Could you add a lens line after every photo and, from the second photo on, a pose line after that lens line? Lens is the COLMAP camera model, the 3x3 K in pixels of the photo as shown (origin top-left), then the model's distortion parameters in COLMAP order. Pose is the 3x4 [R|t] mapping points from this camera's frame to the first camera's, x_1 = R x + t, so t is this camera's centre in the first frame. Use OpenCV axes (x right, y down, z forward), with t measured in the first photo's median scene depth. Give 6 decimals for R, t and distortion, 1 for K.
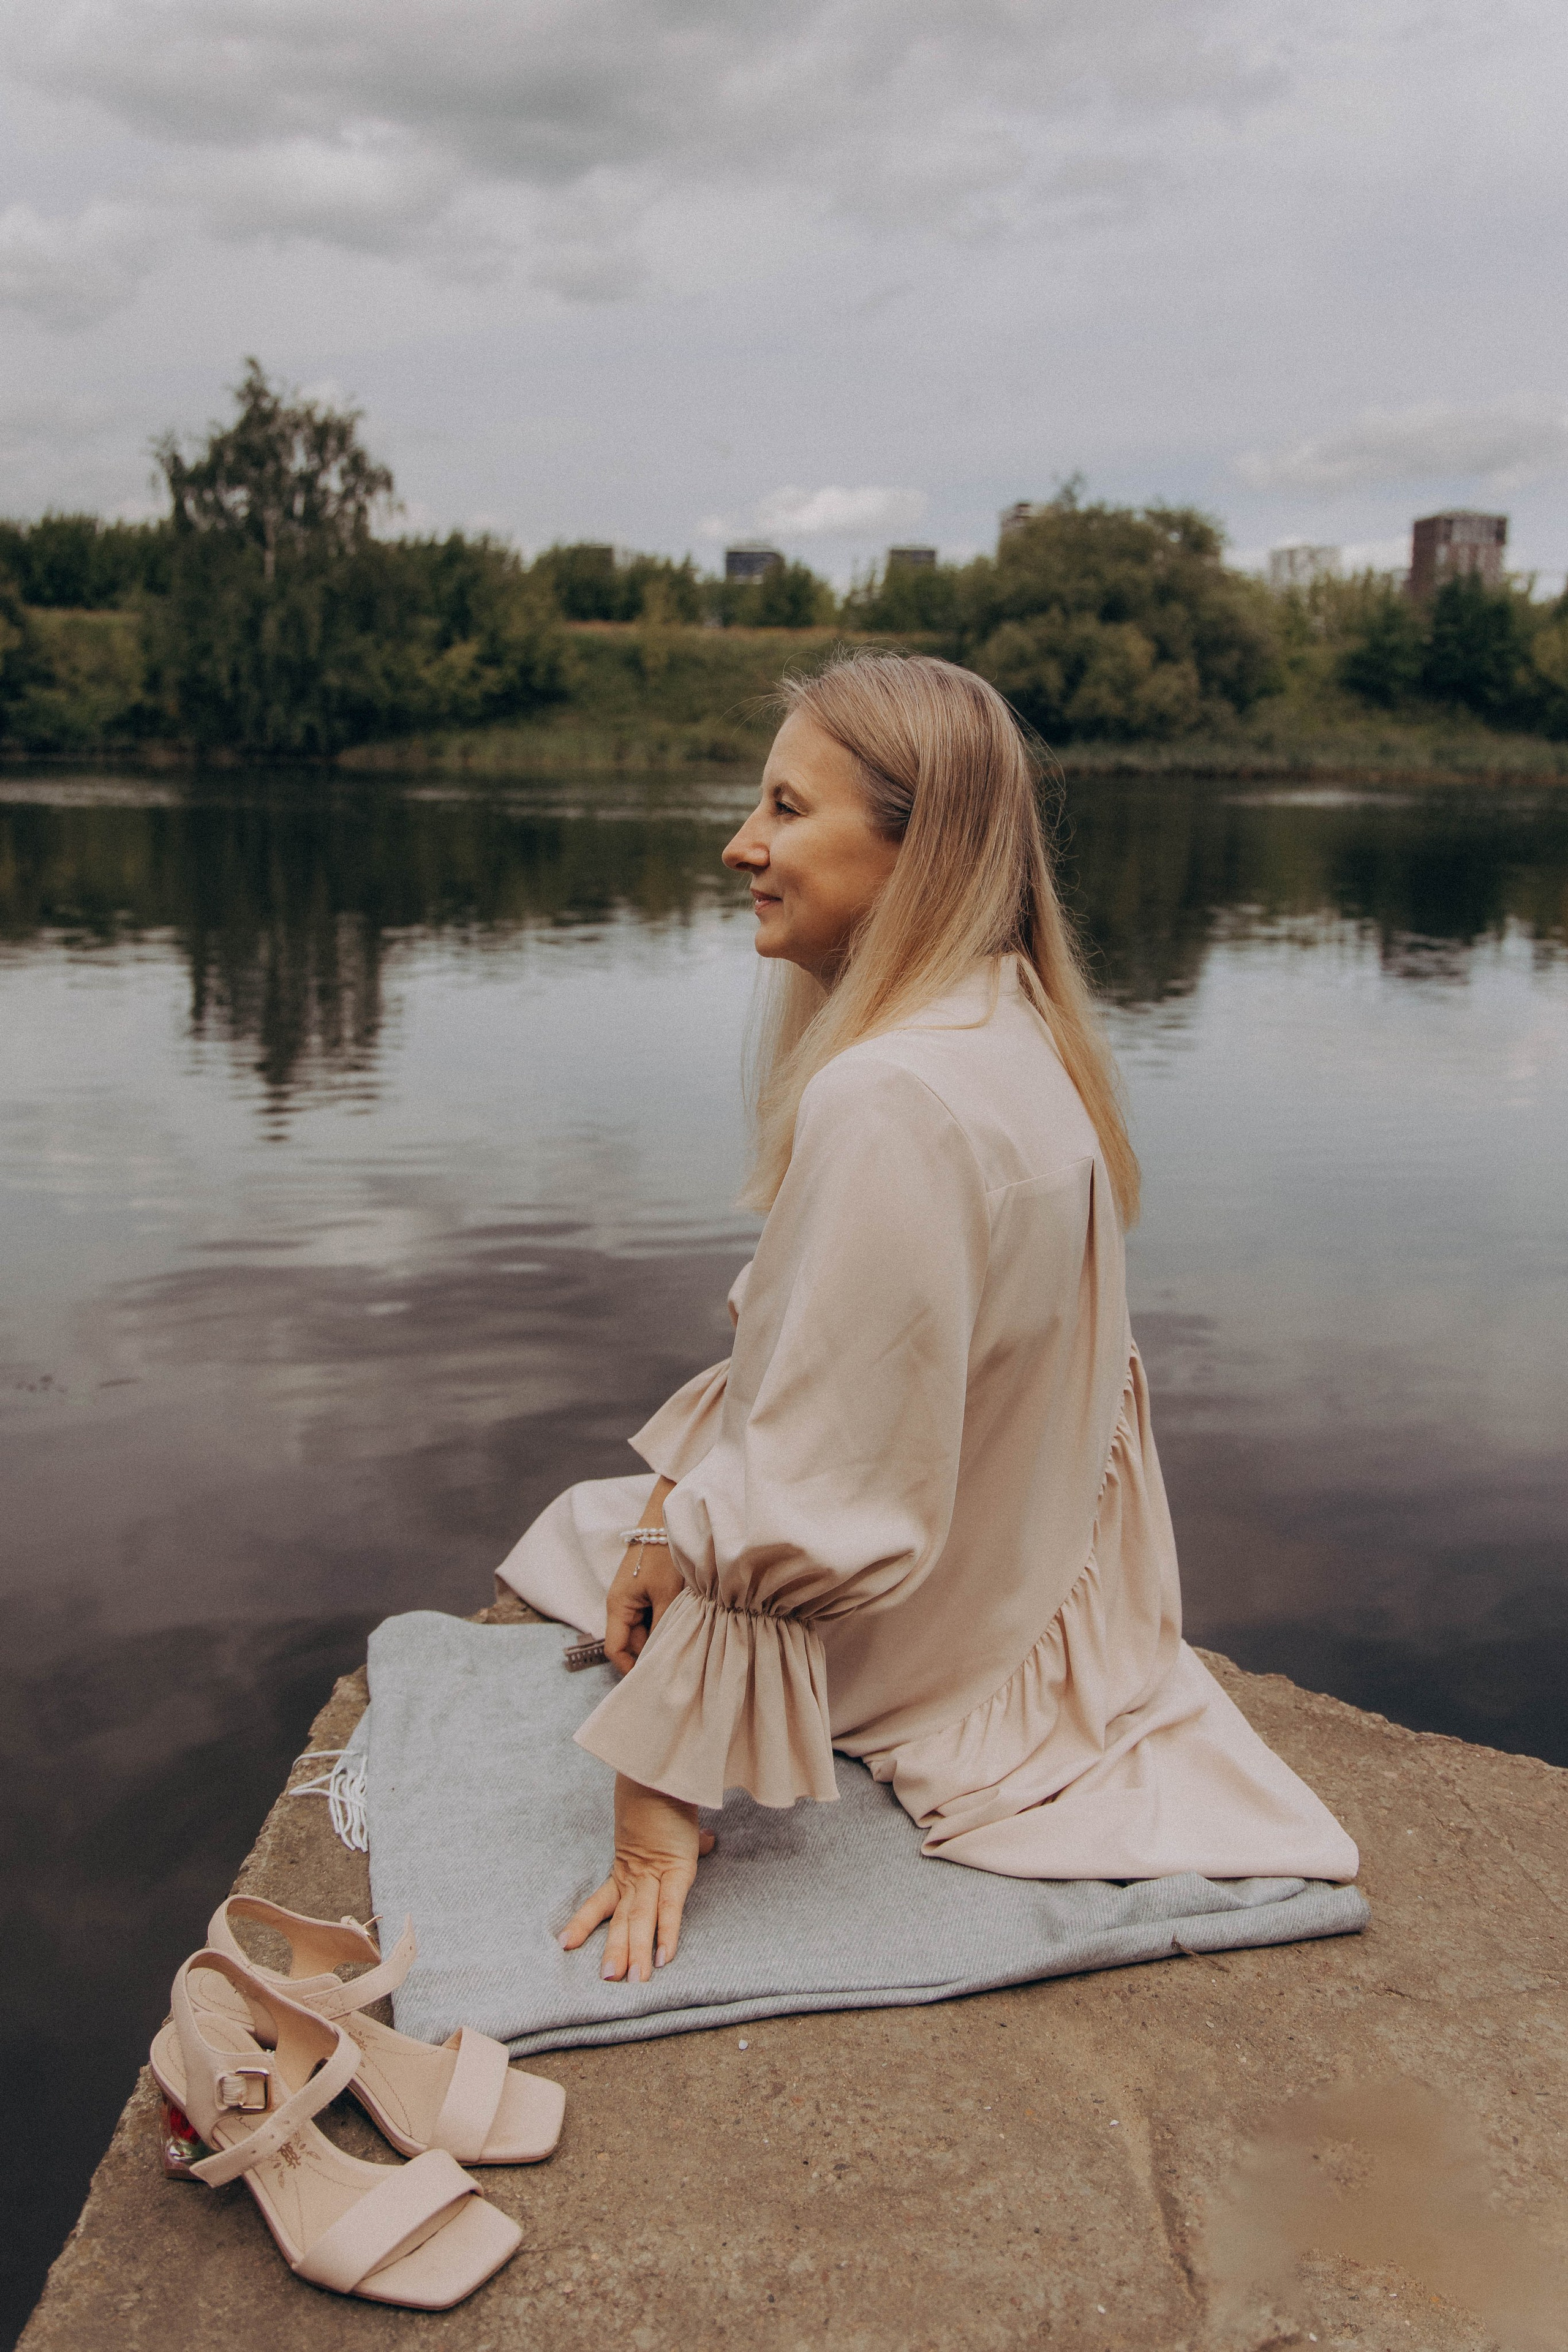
lens RADIAL K [[2450.5, 0, 782.0], [0, 2450.5, 988.5], [0, 0, 1]] dist [-0.014961, 0.064050]
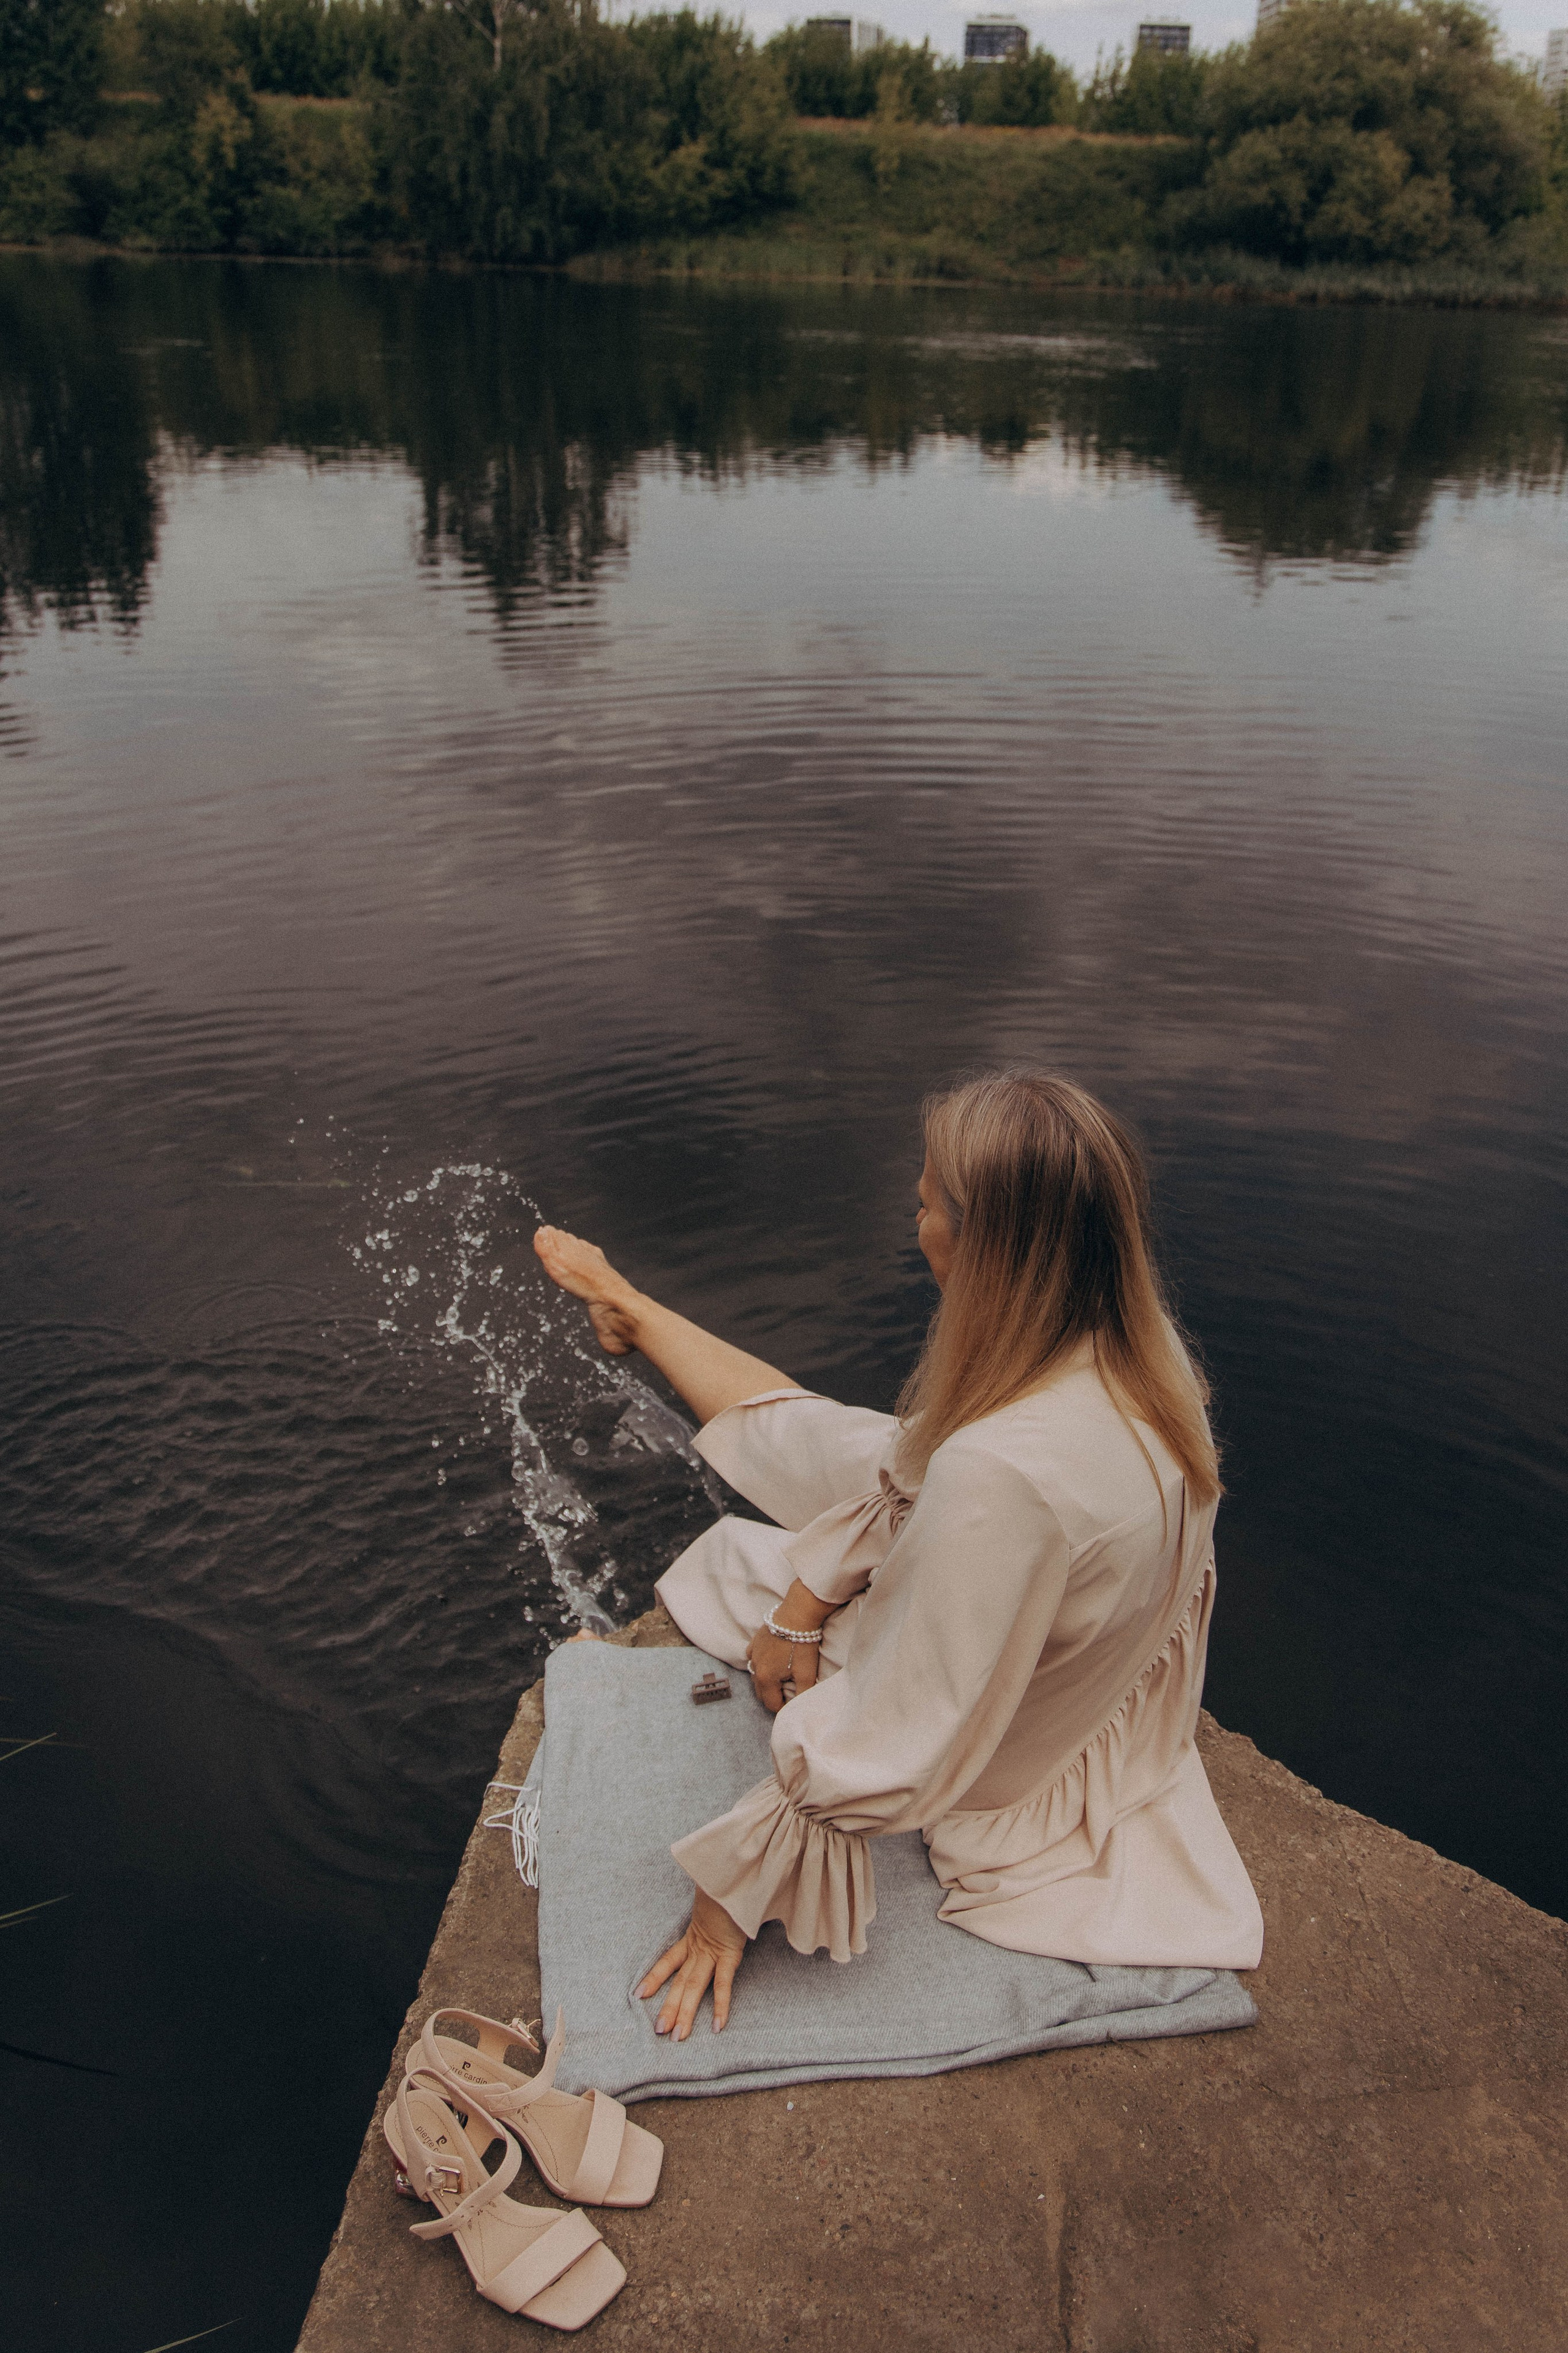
lens RADIAL K [[2451.3, 0, 782.0], [0, 2451.3, 988.9], [0, 0, 1]] dist [-0.014961, 0.064050]
pose [[0.994534, 0.053717, -0.089531, 0.012347], [-0.025635, 0.956880, 0.289351, -0.103613], [0.101213, -0.285474, 0.953027, -0.030662]]
